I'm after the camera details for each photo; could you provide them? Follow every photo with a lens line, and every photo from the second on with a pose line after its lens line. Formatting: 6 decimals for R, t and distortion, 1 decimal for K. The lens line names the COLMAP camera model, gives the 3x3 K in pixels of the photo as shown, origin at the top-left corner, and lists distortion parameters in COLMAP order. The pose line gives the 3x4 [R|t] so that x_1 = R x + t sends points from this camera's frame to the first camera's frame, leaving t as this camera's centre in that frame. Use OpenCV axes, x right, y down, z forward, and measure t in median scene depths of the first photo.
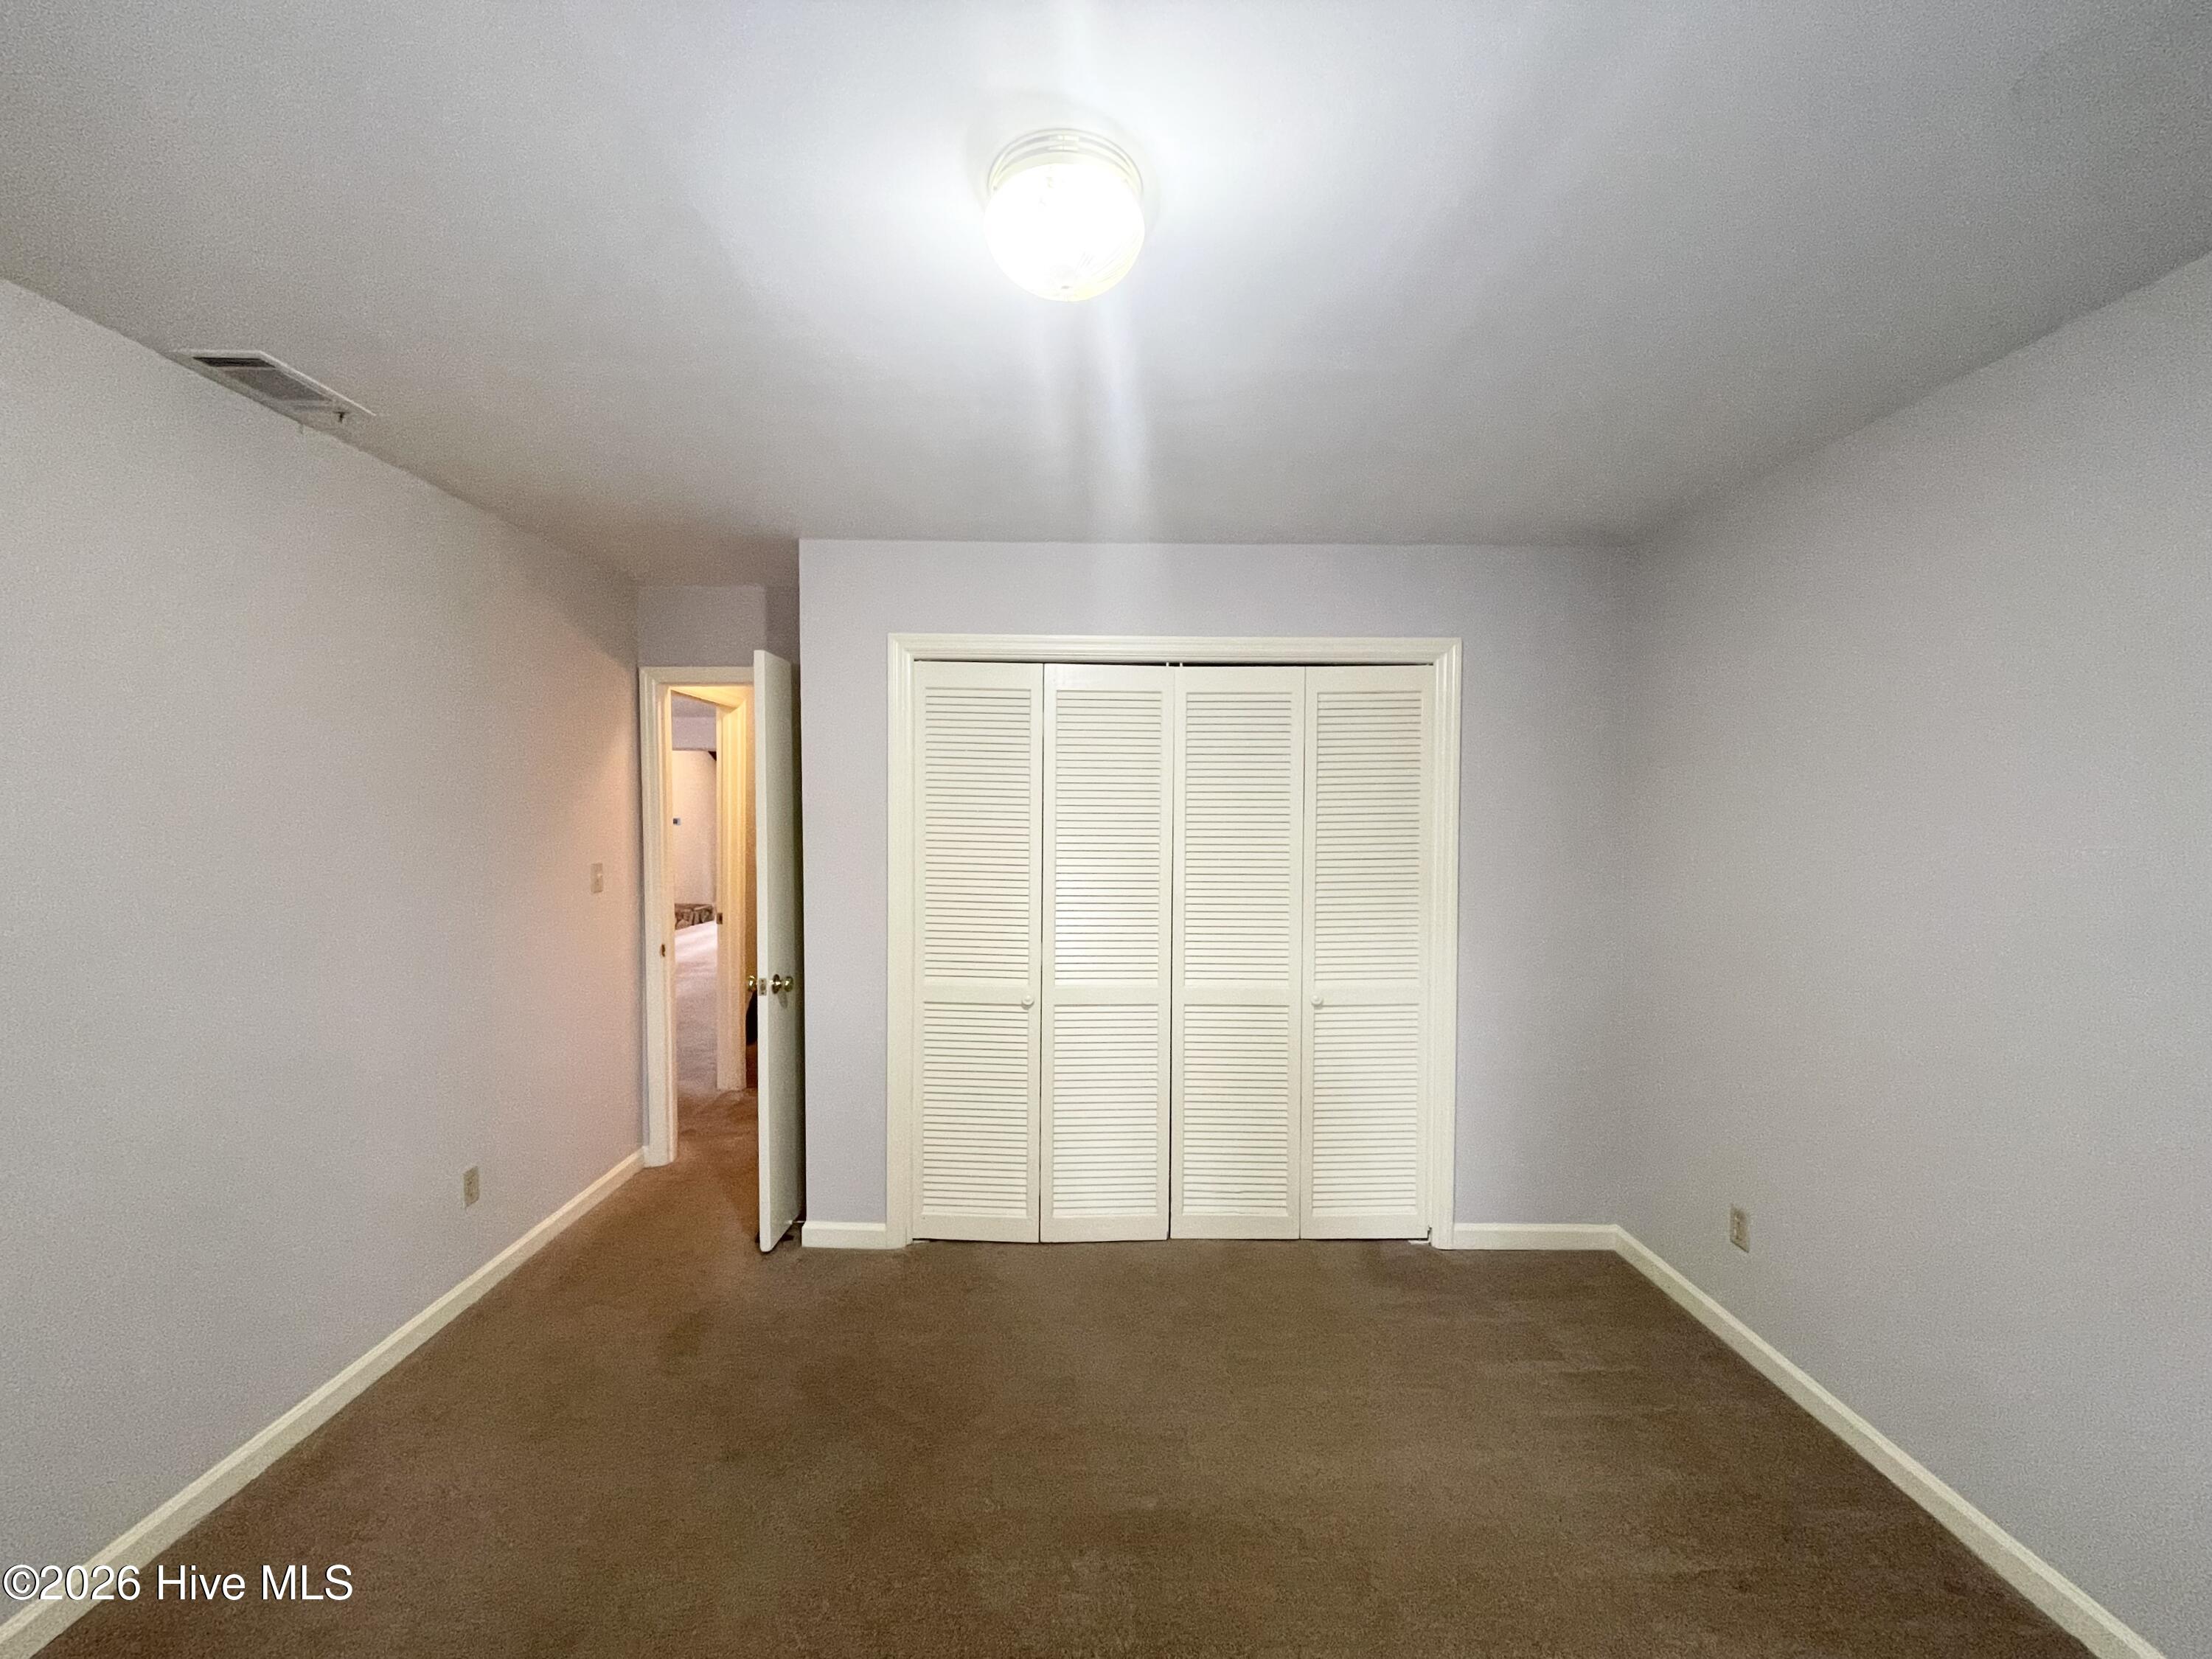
lens RADIAL K [[895.6, 0, 1106.0], [0, 895.6, 829.5], [0, 0, 1]] dist [-0.000443, -0.000001]
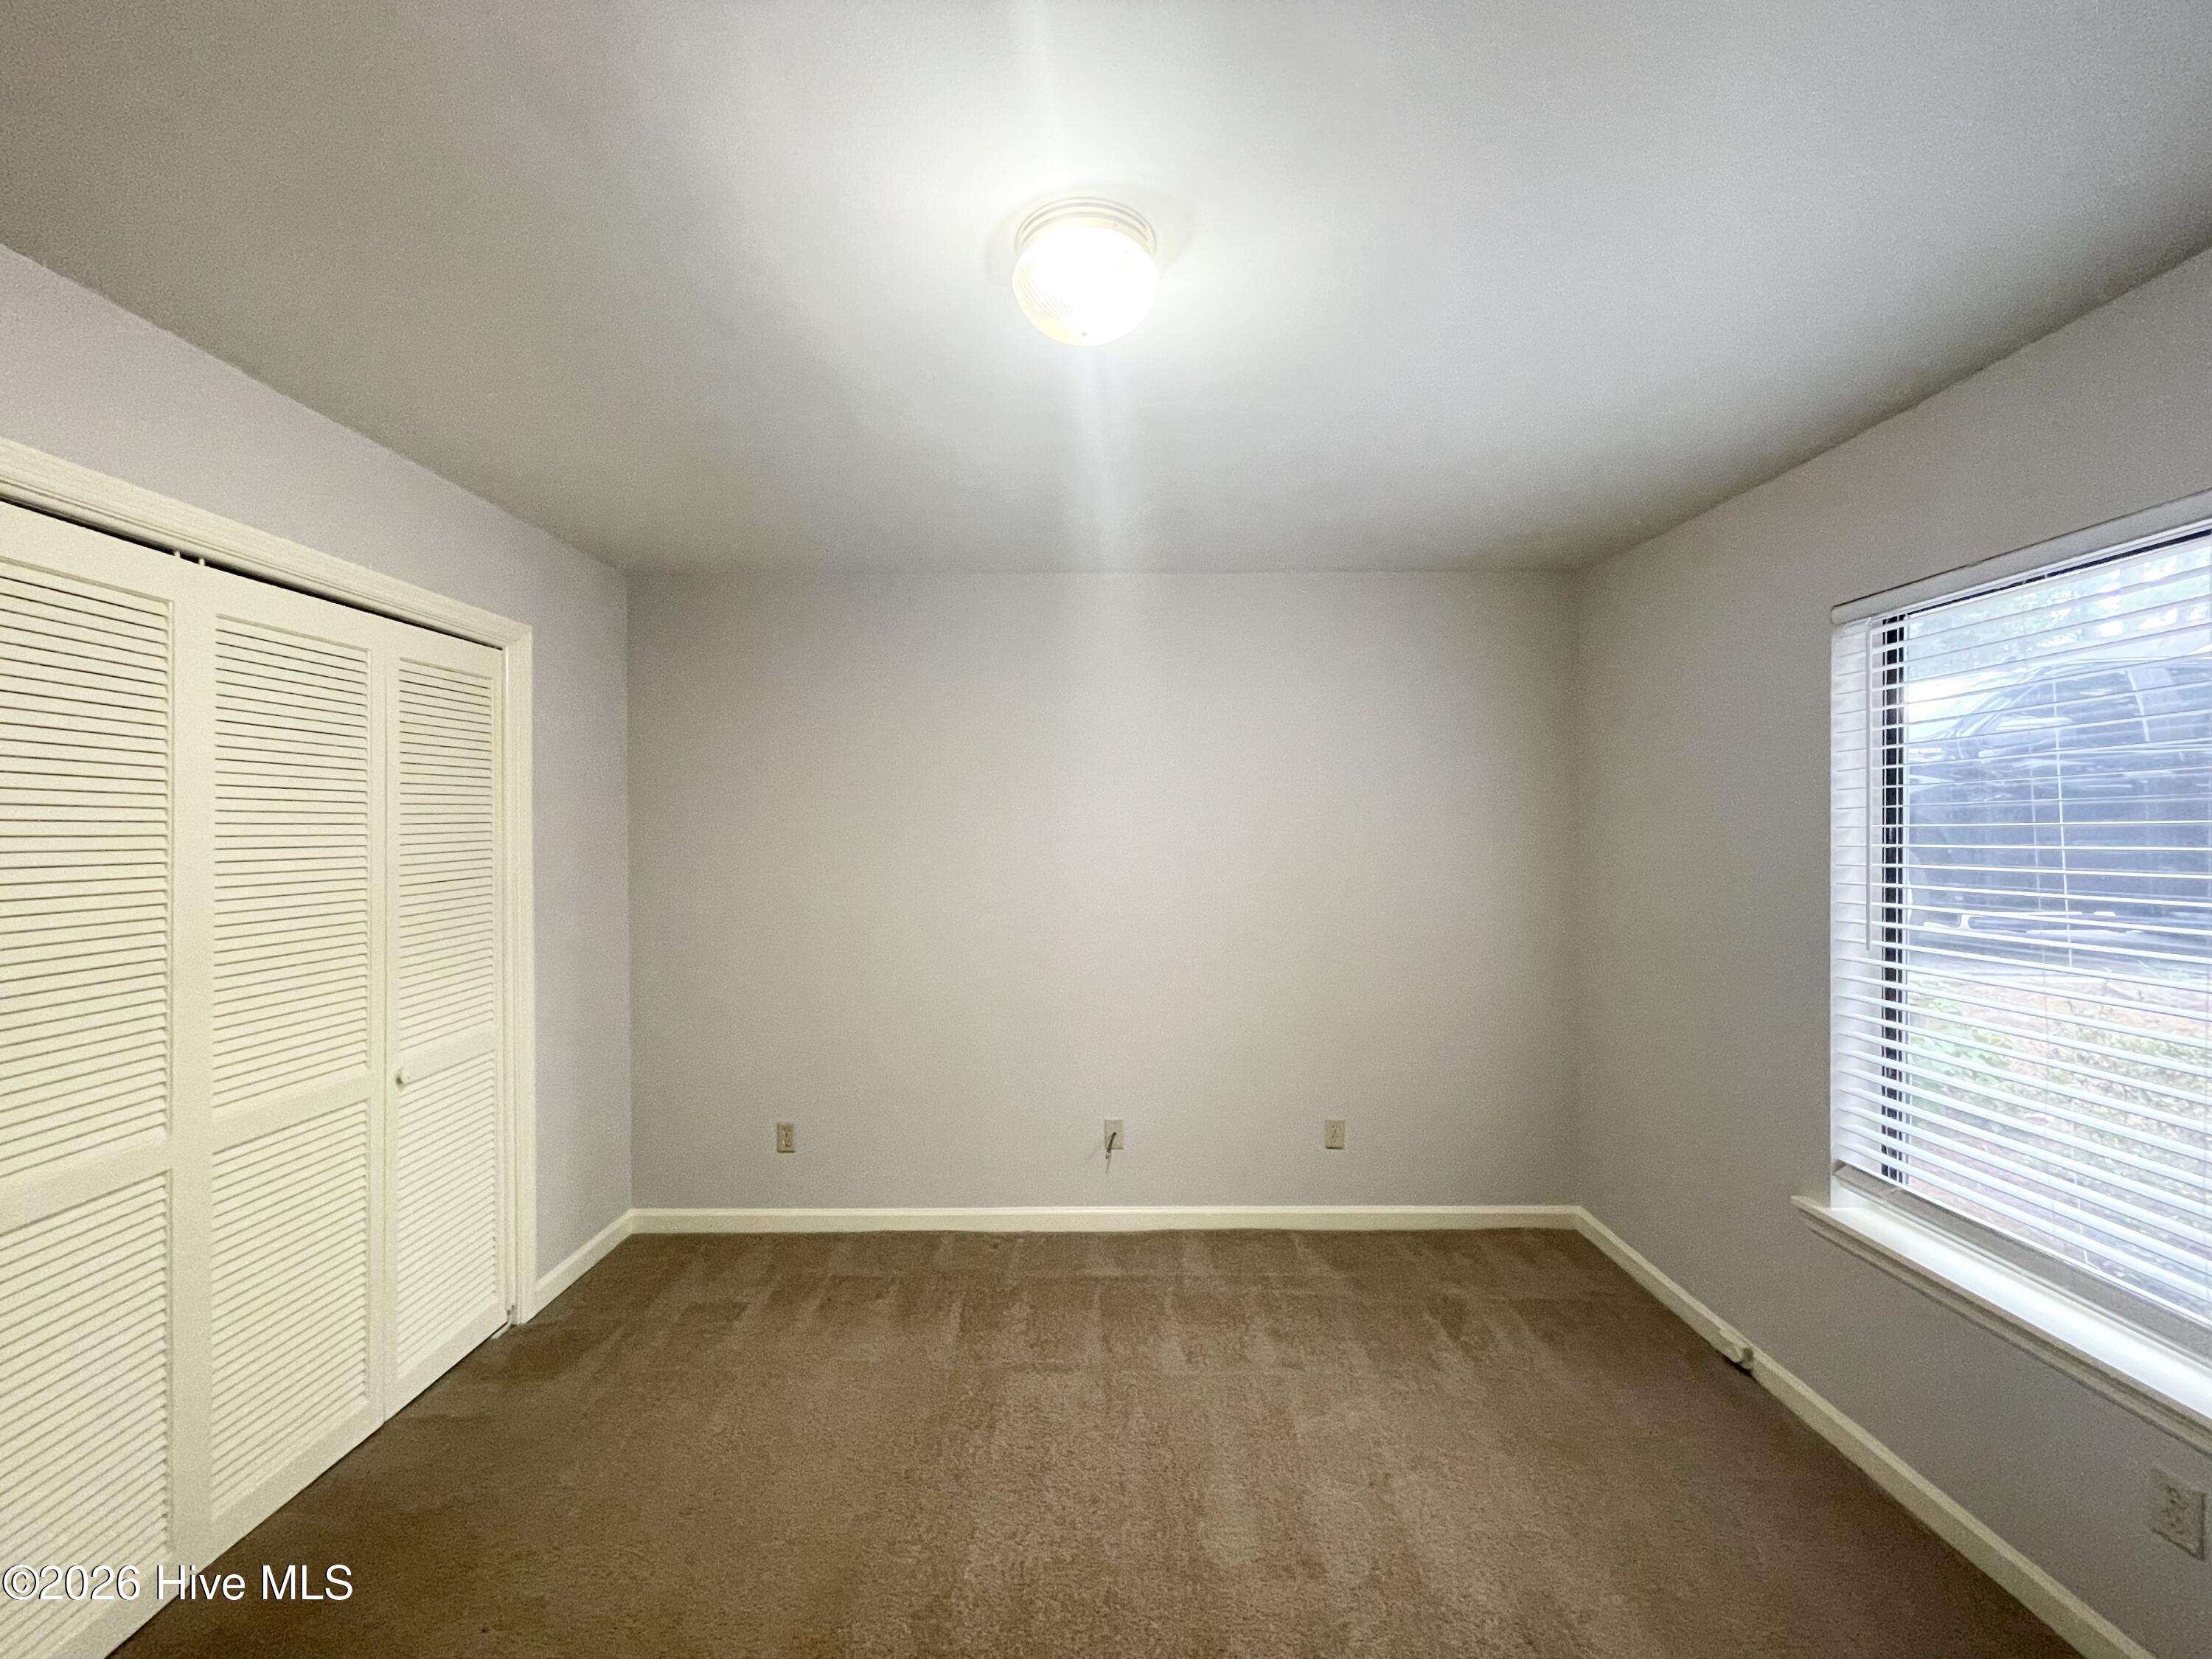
lens RADIAL K [[895.6, 0, 1106.0], [0, 895.6, 829.5], [0, 0, 1]] dist [-0.000443, -0.000001]
pose [[-0.005945, -0.002446, 0.999979, -0.504168], [0.009342, 0.999953, 0.002502, -0.008506], [-0.999939, 0.009357, -0.005922, 0.434602]]
